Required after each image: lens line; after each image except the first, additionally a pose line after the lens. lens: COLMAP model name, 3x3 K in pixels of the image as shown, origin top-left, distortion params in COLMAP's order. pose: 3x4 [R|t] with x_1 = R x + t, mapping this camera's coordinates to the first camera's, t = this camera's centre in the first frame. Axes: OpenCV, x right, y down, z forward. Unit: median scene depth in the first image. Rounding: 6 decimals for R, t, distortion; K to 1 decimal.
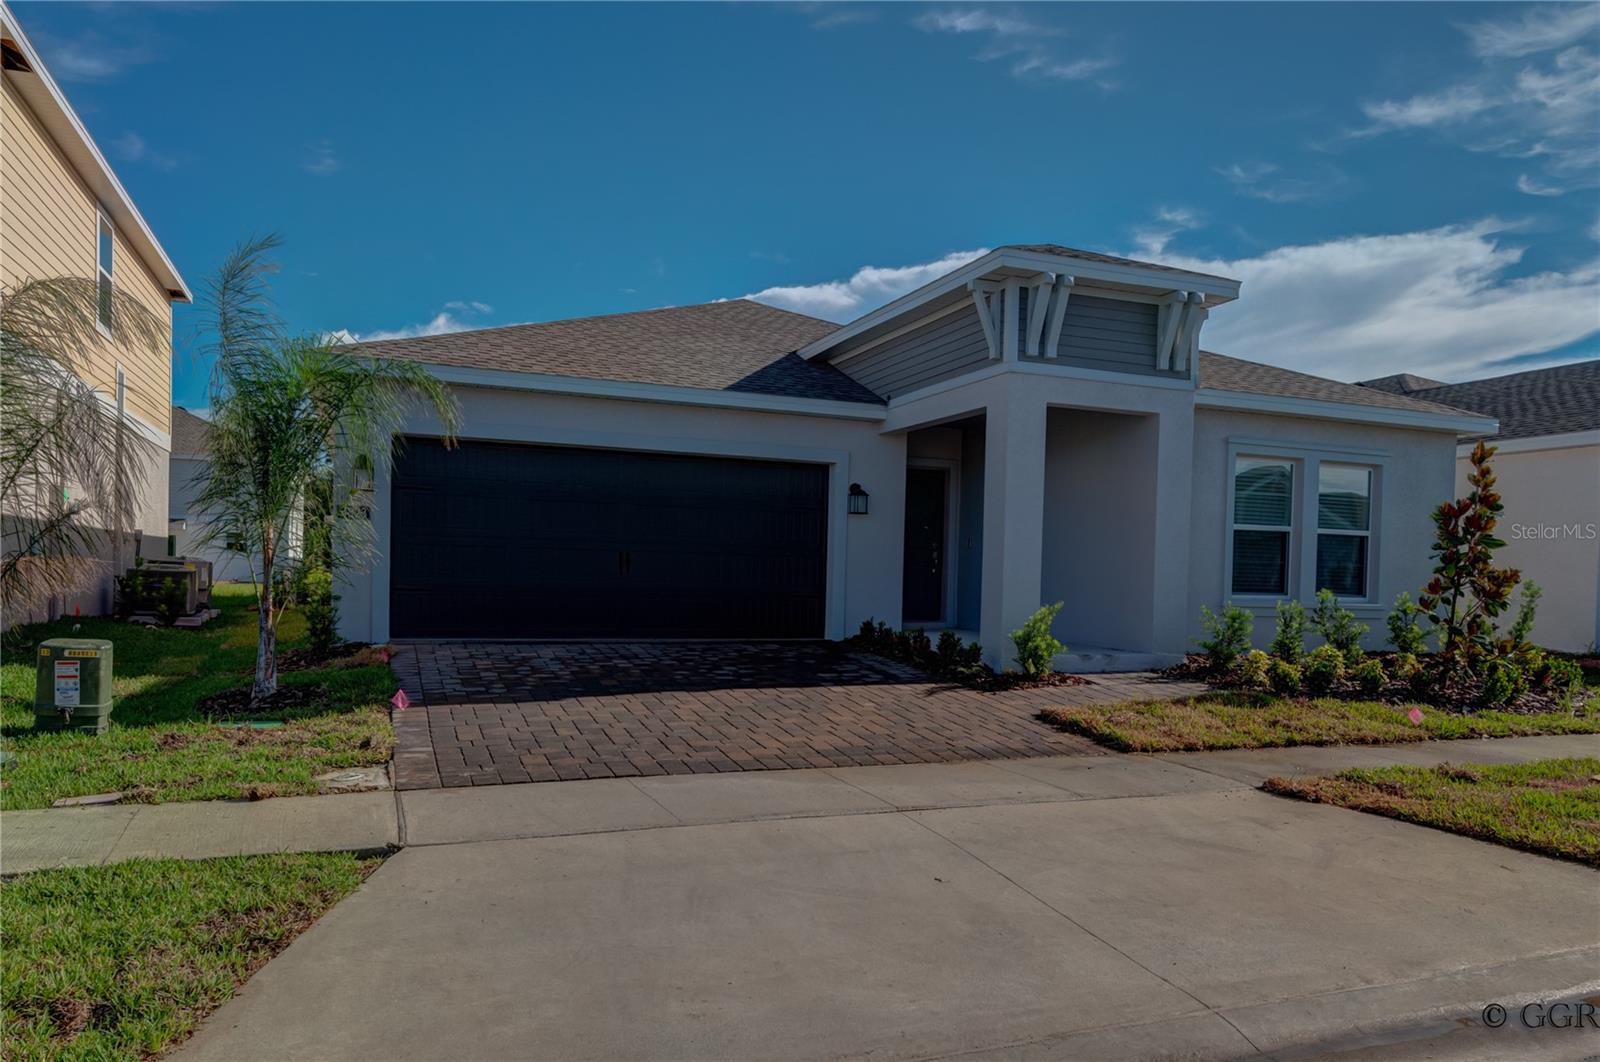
lens RADIAL K [[1151.6, 0, 863.7], [0, 1151.6, 535.4], [0, 0, 1]] dist [0.027545, -0.002382]
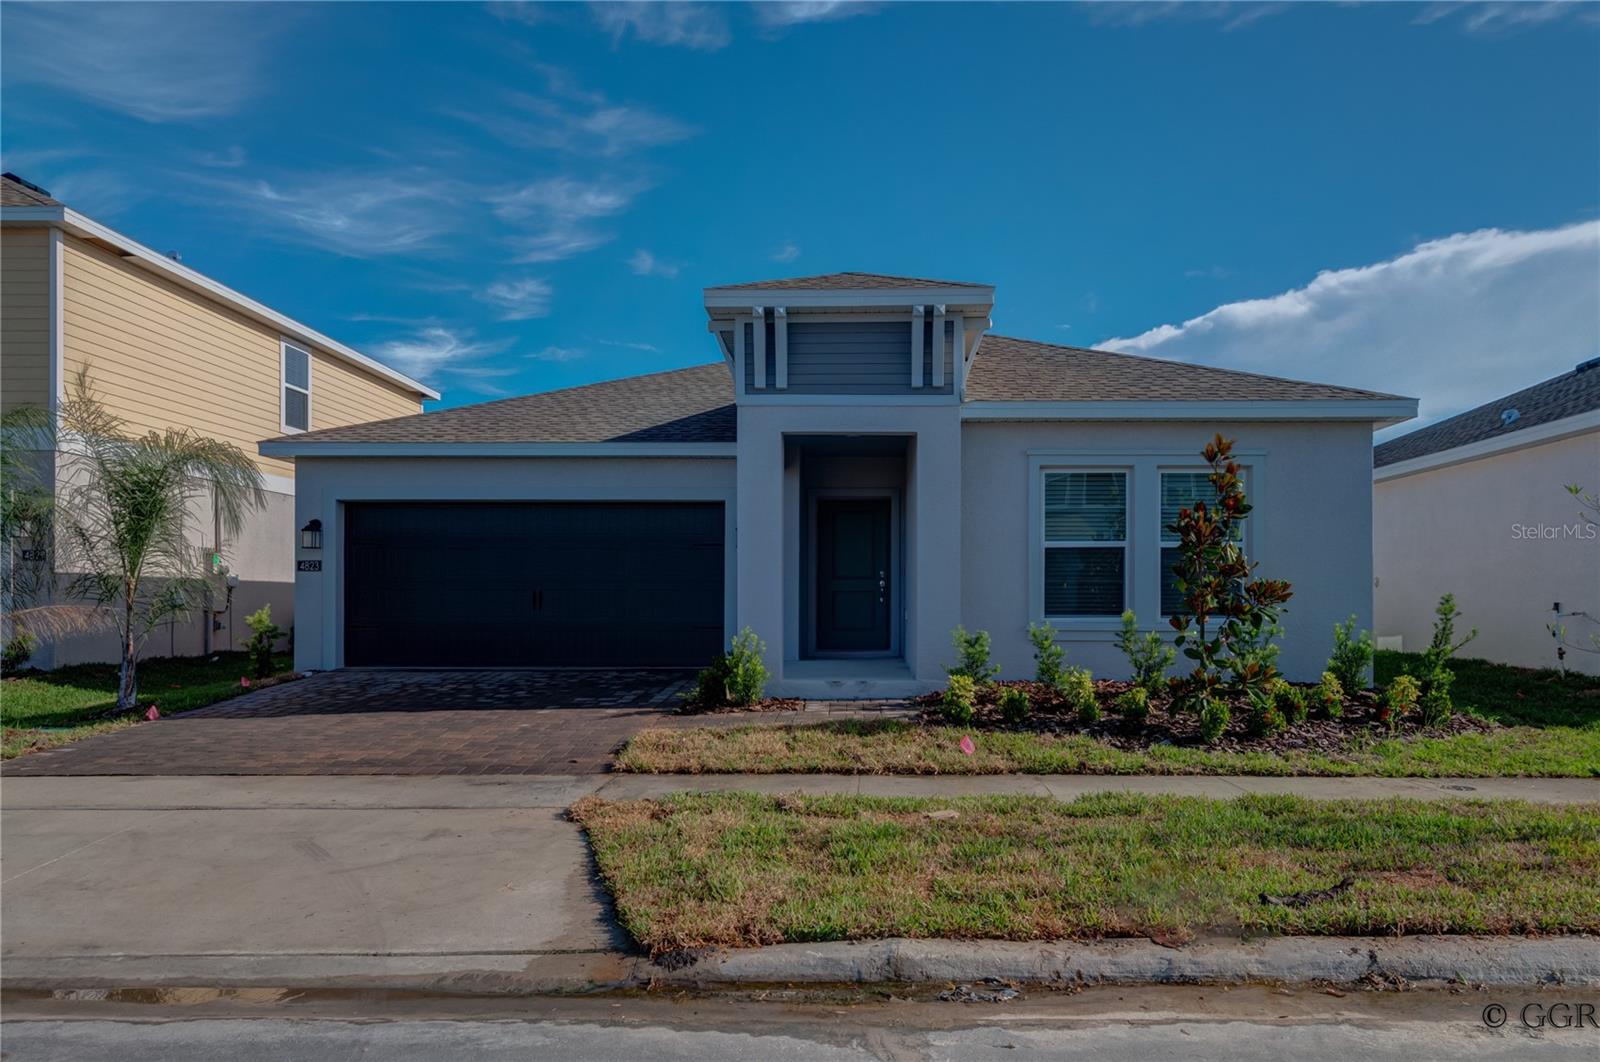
lens RADIAL K [[1151.6, 0, 863.7], [0, 1151.6, 535.4], [0, 0, 1]] dist [0.027545, -0.002382]
pose [[0.912670, -0.047889, -0.405882, 0.601955], [0.036261, 0.998683, -0.036294, 0.014497], [0.407086, 0.018407, 0.913205, 0.097990]]
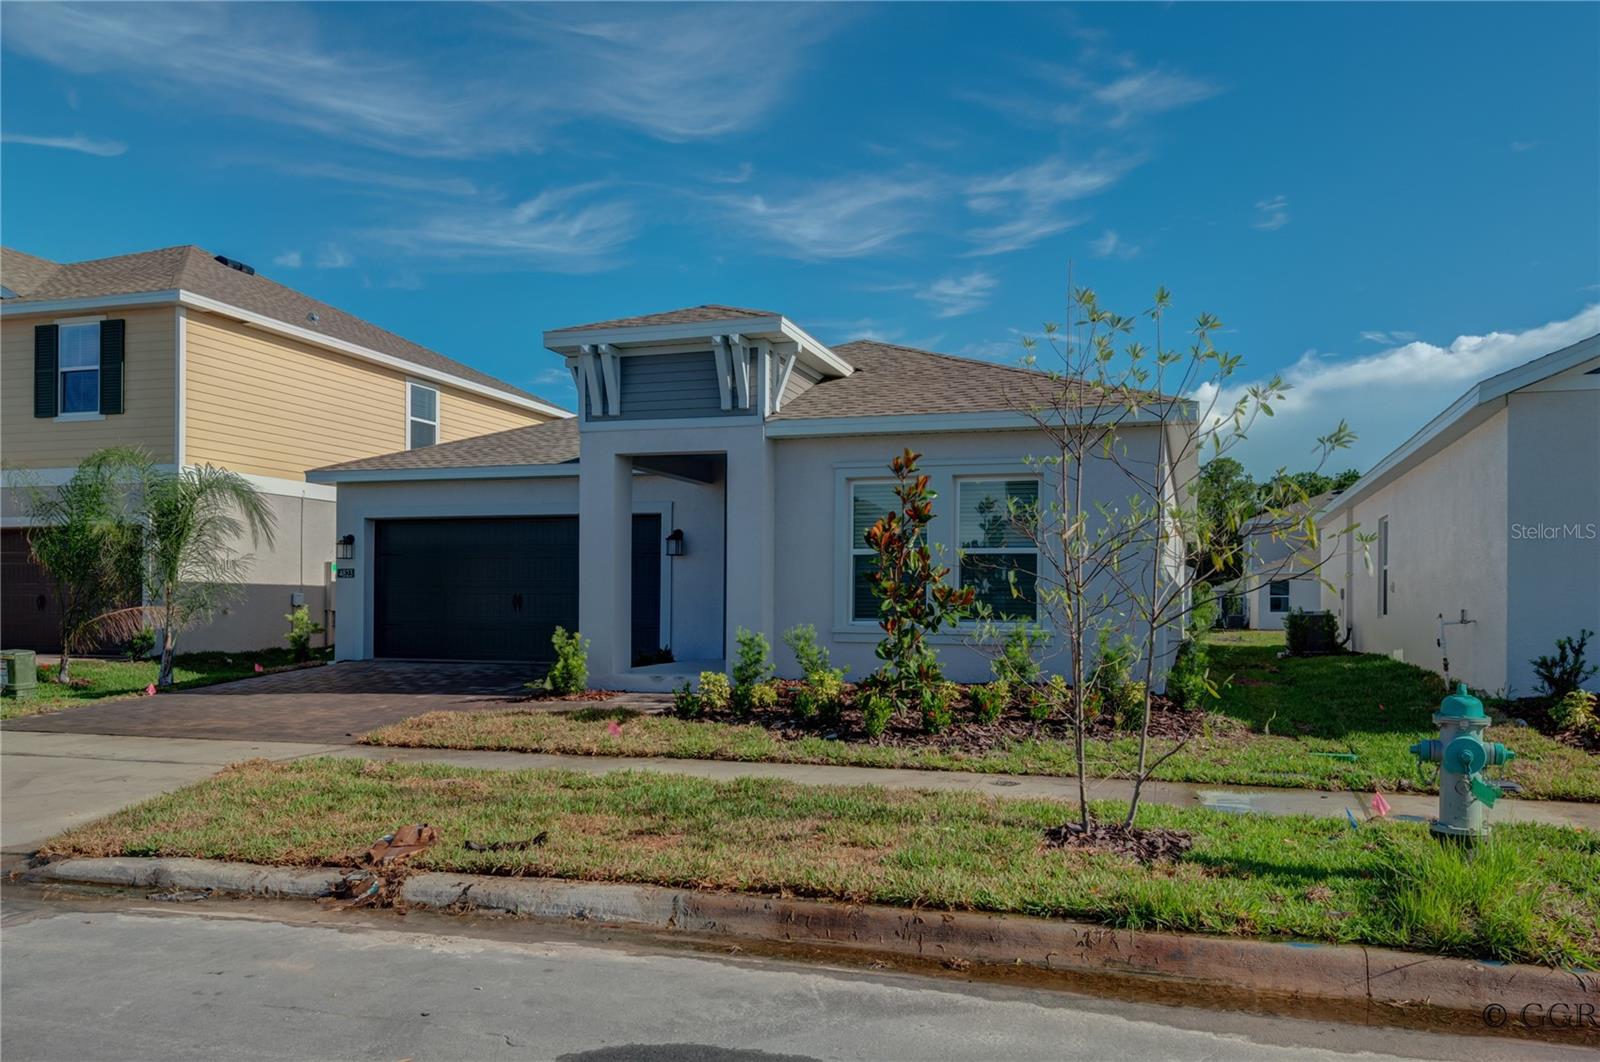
lens RADIAL K [[1167.5, 0, 845.5], [0, 1167.5, 535.6], [0, 0, 1]] dist [0.023370, -0.003010]
pose [[0.769081, -0.058577, -0.636462, 1.016734], [0.035471, 0.998168, -0.049005, 0.029026], [0.638166, 0.015113, 0.769750, 0.240850]]
